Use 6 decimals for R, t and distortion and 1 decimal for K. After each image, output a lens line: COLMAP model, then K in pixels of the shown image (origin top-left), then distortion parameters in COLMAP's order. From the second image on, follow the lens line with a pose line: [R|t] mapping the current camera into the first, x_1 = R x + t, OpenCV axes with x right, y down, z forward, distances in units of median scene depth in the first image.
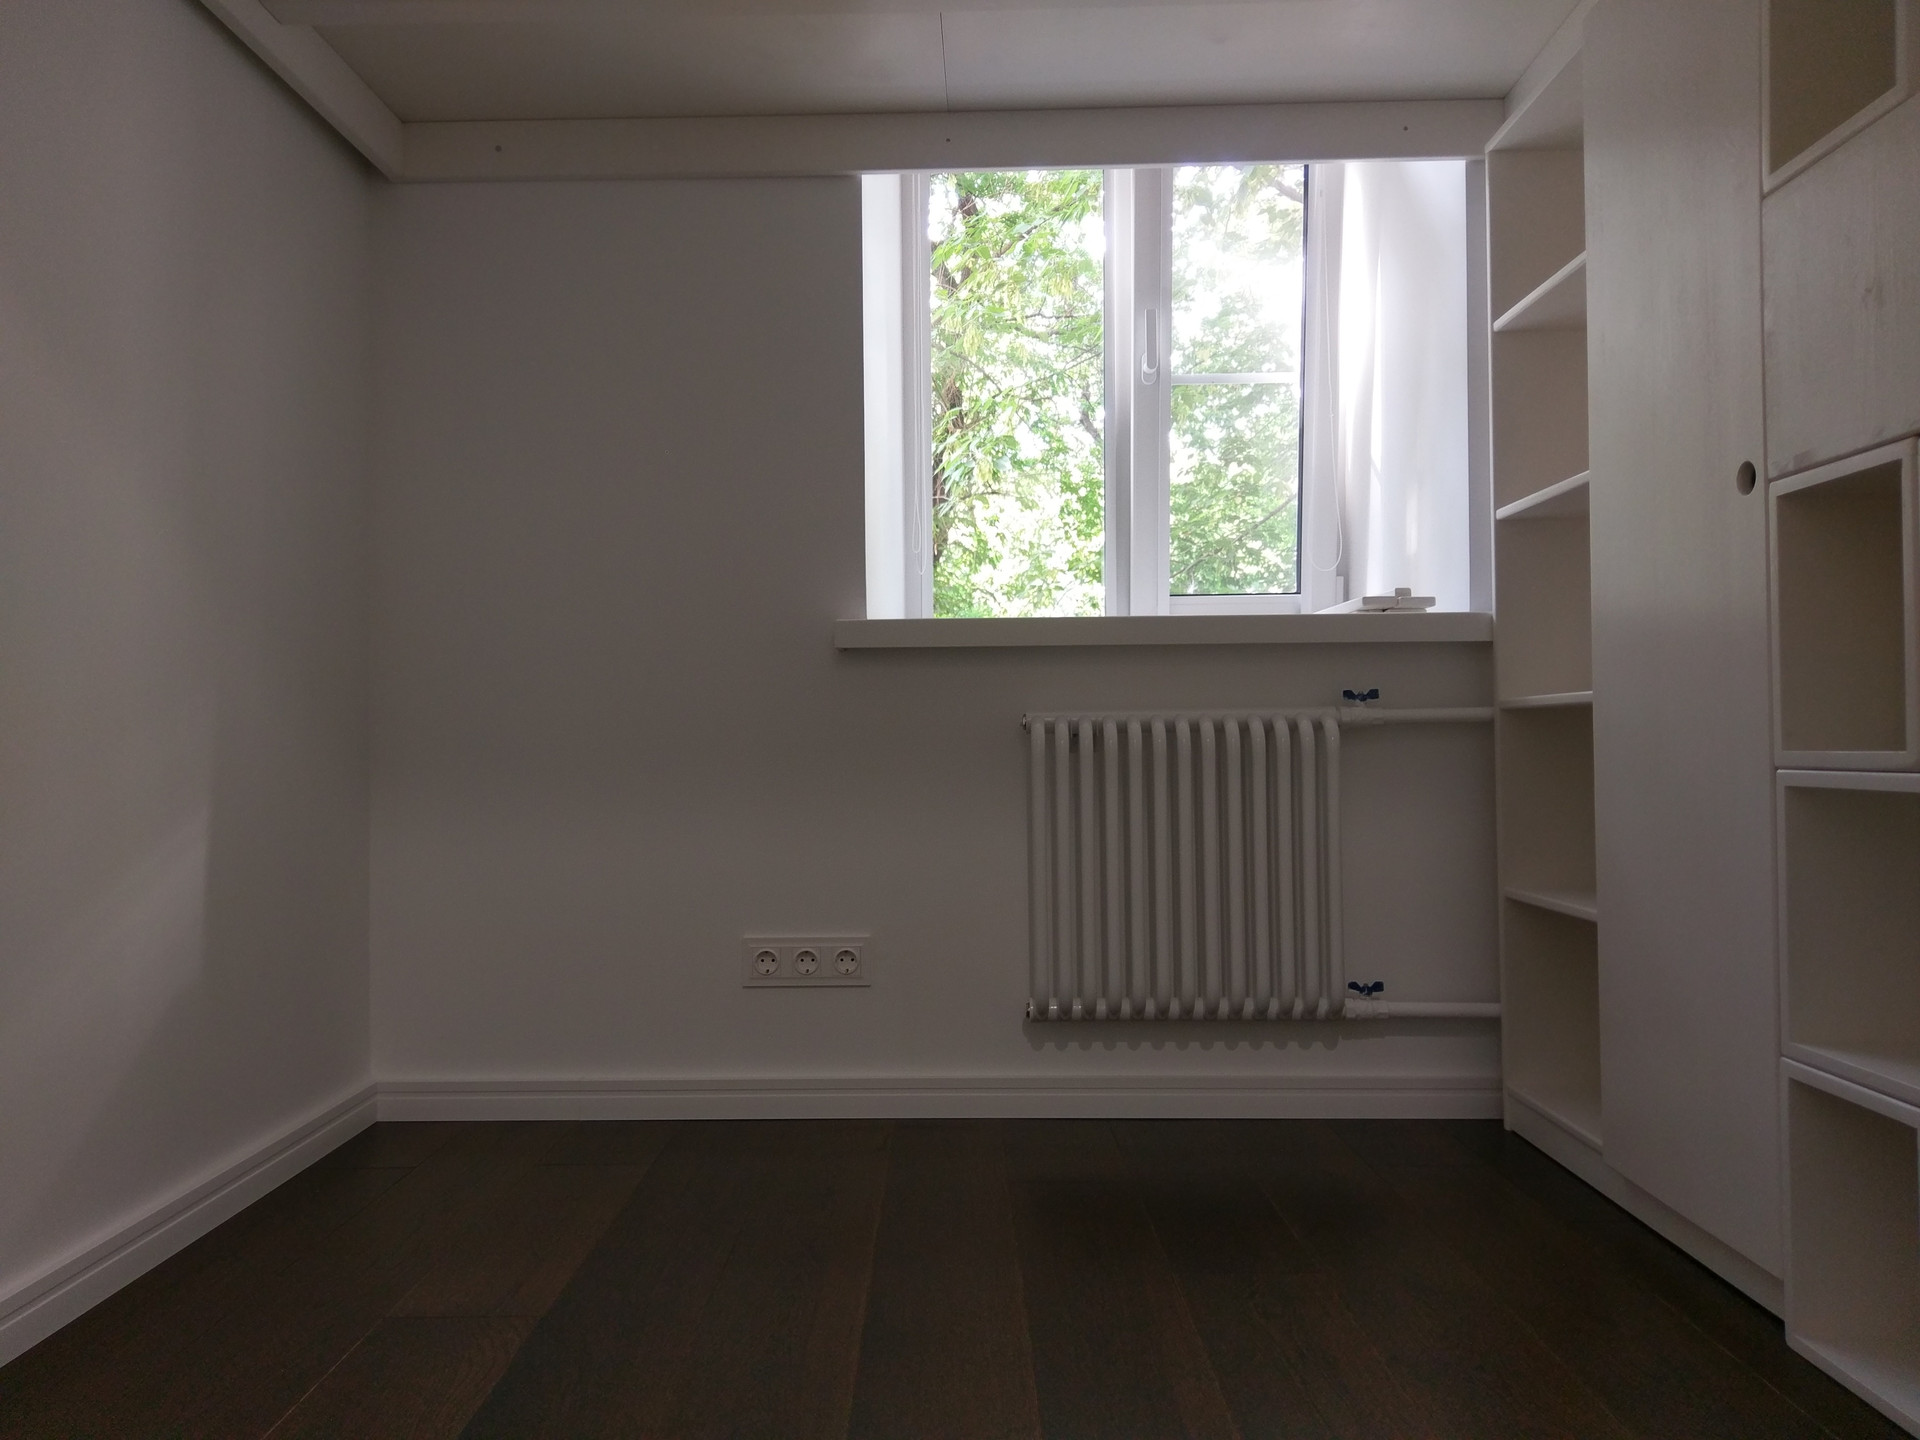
lens RADIAL K [[1436.4, 0, 918.2], [0, 1436.4, 714.8], [0, 0, 1]] dist [-0.000800, -0.005523]
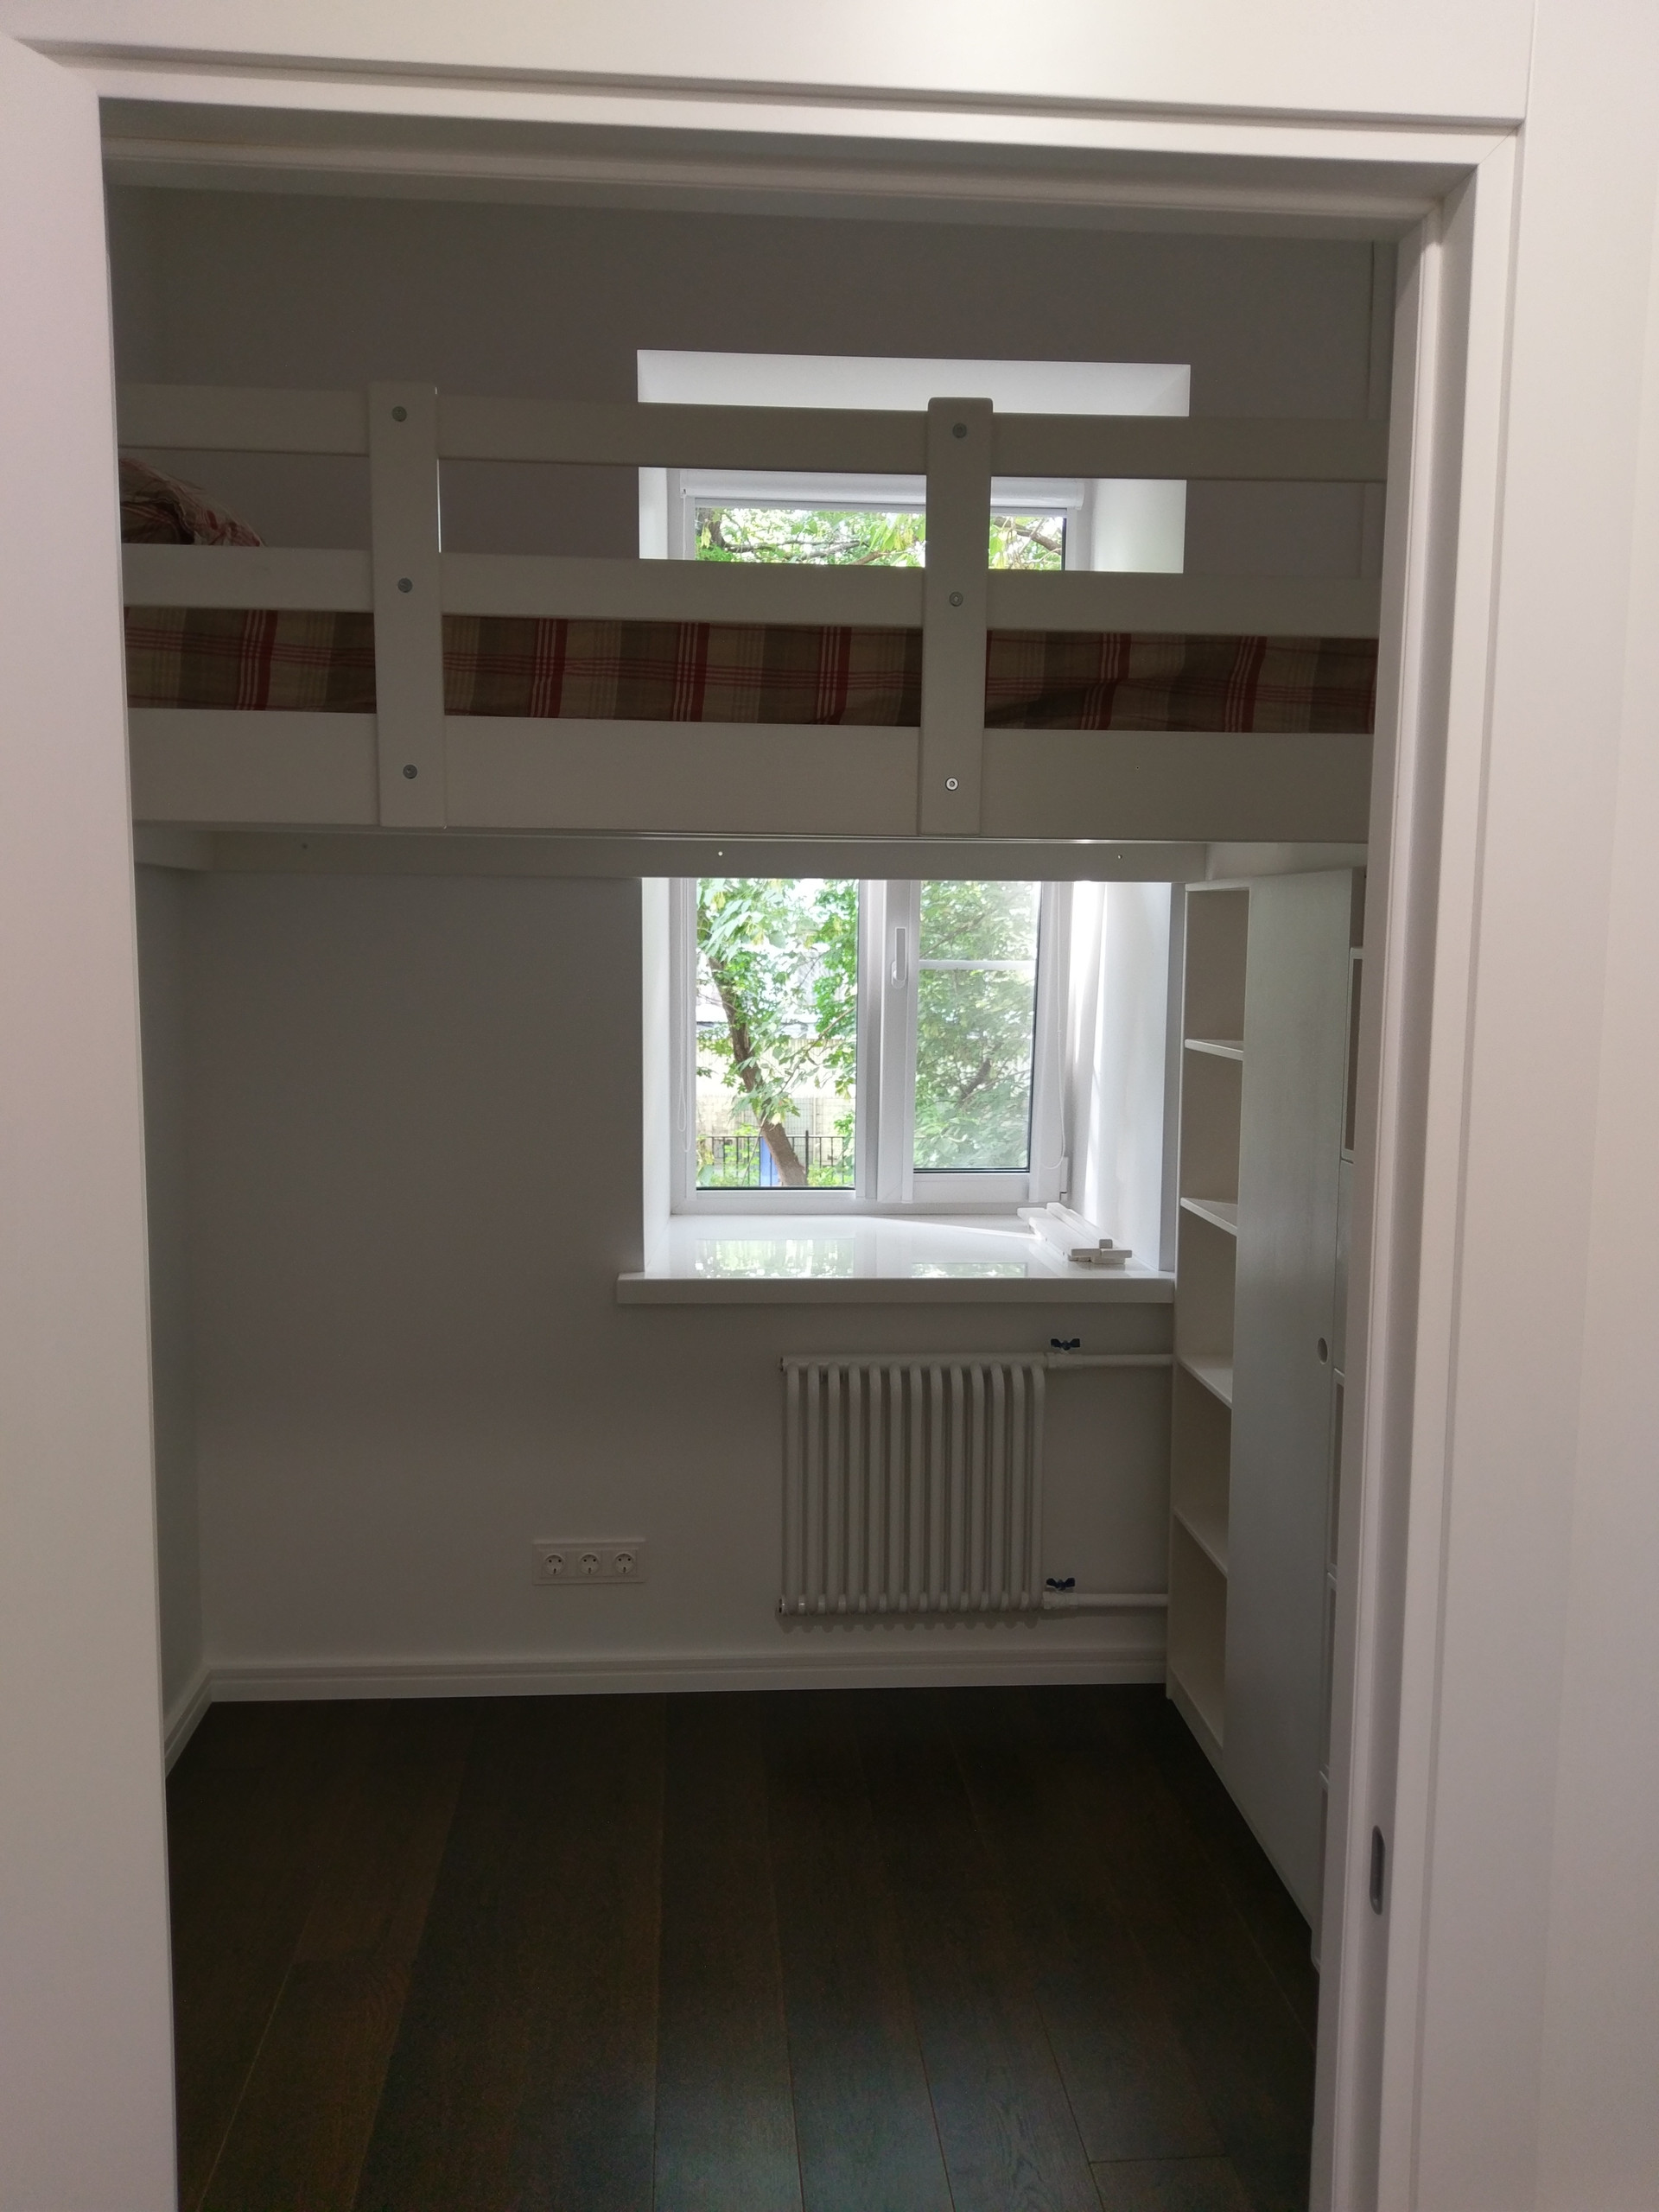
lens RADIAL K [[1654.8, 0, 825.6], [0, 1654.8, 1102.4], [0, 0, 1]] dist [-0.000800, -0.005523]
pose [[0.993783, 0.005979, 0.111172, -0.040836], [-0.018278, 0.993770, 0.109946, -0.359711], [-0.109822, -0.111294, 0.987701, -0.303929]]
